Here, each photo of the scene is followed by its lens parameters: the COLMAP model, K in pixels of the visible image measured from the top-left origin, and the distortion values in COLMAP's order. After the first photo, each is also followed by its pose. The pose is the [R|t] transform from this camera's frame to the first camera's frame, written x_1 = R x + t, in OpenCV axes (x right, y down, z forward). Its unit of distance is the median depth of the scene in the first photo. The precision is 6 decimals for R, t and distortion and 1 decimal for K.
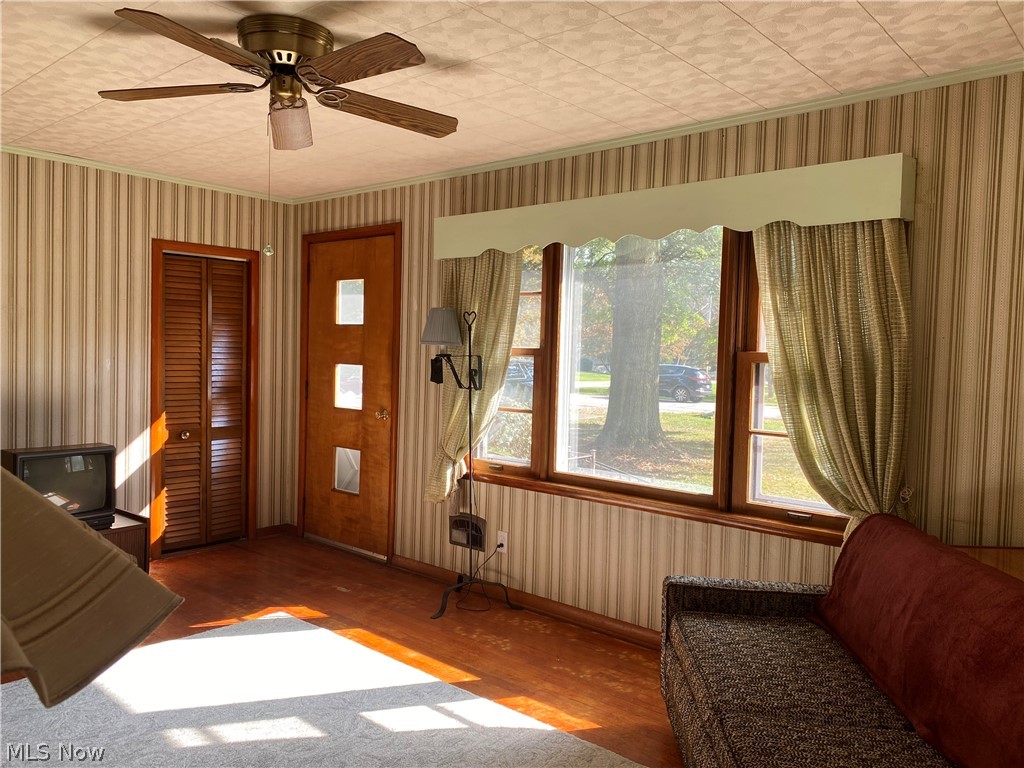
lens RADIAL K [[775.3, 0, 515.1], [0, 775.3, 377.1], [0, 0, 1]] dist [0.012511, -0.011731]
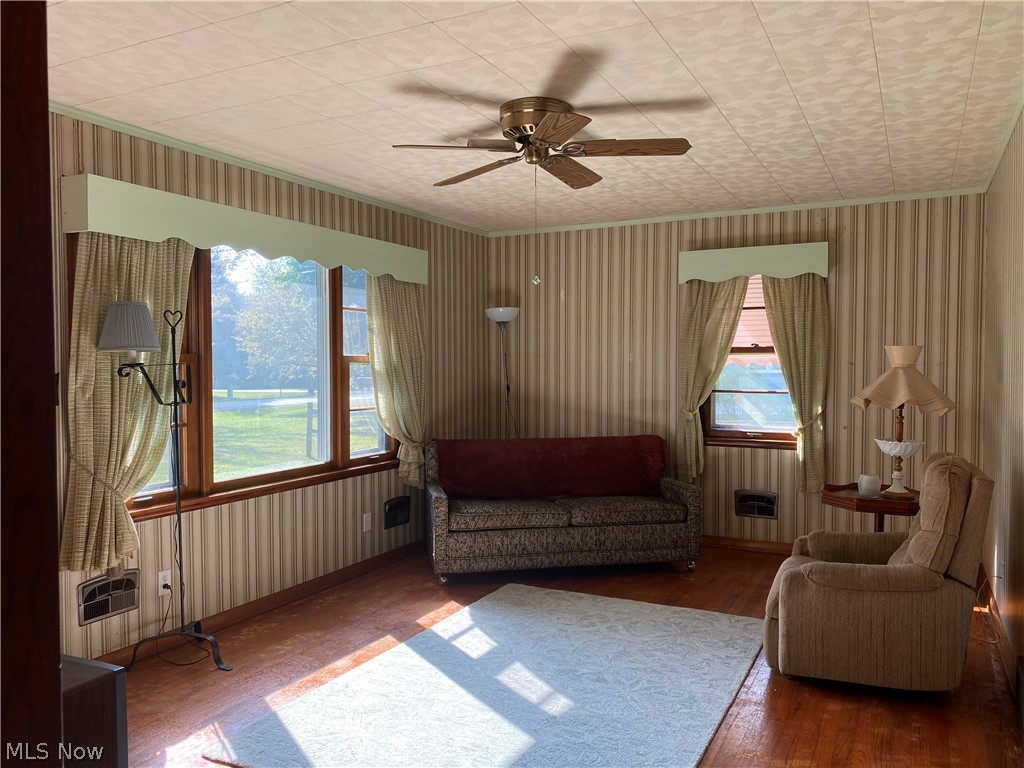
lens RADIAL K [[775.3, 0, 517.3], [0, 775.3, 390.1], [0, 0, 1]] dist [0.012511, -0.011731]
pose [[-0.242425, -0.059994, 0.968313, -1.159211], [0.023868, 0.997415, 0.067772, -0.057979], [-0.969876, 0.039541, -0.240367, 1.027096]]
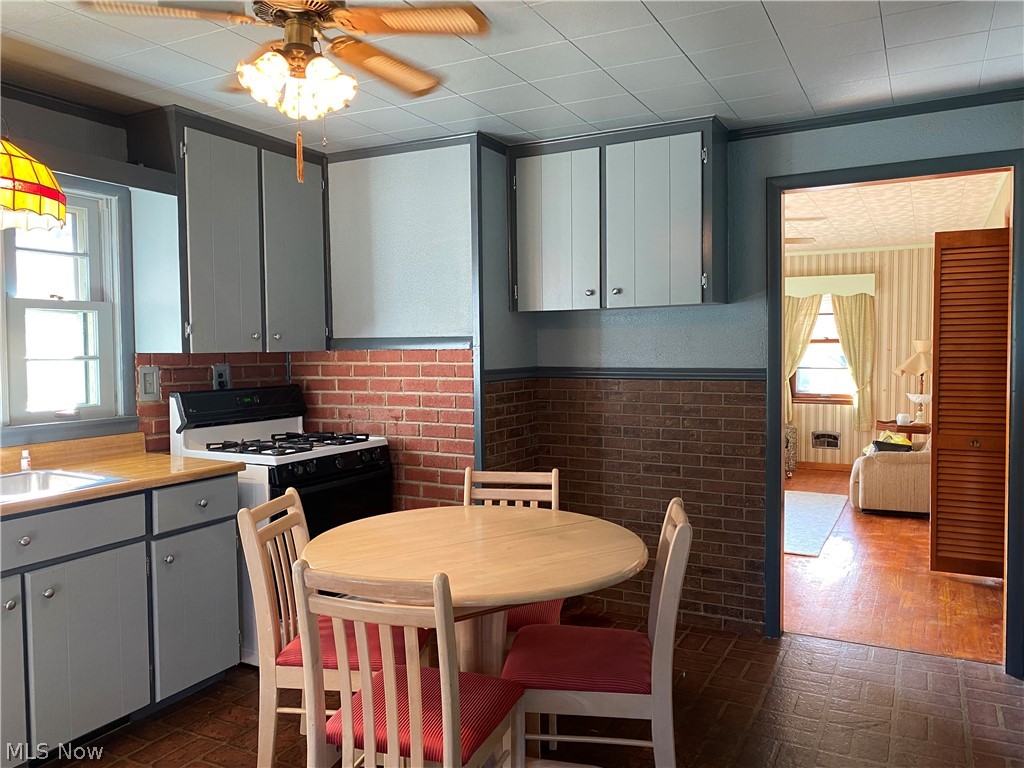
lens RADIAL K [[775.3, 0, 509.6], [0, 775.3, 384.9], [0, 0, 1]] dist [0.012511, -0.011731]
pose [[-0.223745, -0.073568, 0.971867, -1.830352], [0.028698, 0.996218, 0.082018, -0.106820], [-0.974225, 0.046241, -0.220787, 1.621010]]
